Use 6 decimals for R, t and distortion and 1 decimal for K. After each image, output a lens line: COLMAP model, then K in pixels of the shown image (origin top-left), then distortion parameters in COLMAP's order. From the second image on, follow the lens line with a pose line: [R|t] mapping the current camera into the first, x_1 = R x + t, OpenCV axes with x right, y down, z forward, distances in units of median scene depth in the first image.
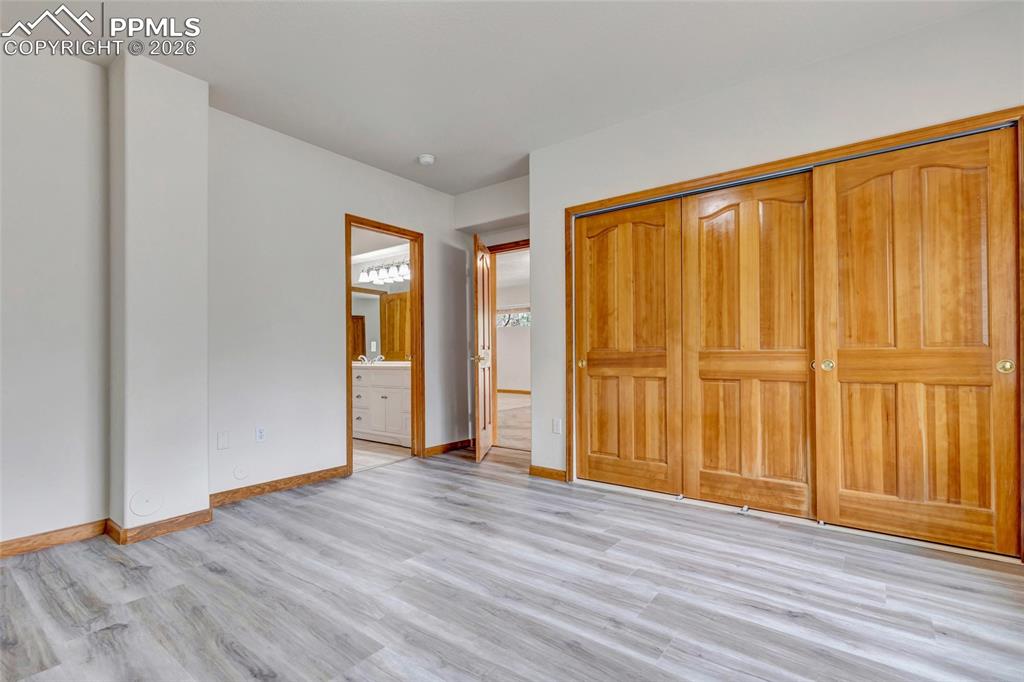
lens RADIAL K [[470.4, 0, 510.1], [0, 470.4, 346.3], [0, 0, 1]] dist [0.013258, -0.000106]
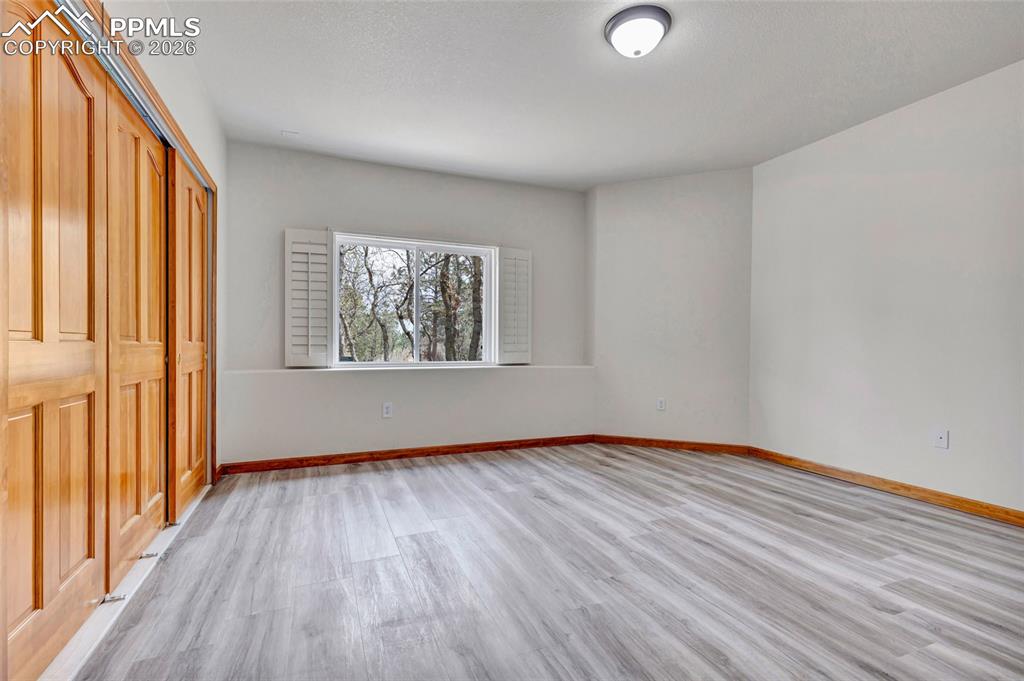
lens RADIAL K [[470.4, 0, 510.1], [0, 470.4, 345.8], [0, 0, 1]] dist [0.013258, -0.000106]
pose [[-0.868574, 0.003655, 0.495546, -0.558959], [-0.006154, 0.999816, -0.018160, 0.035119], [-0.495521, -0.018823, -0.868392, 2.047194]]
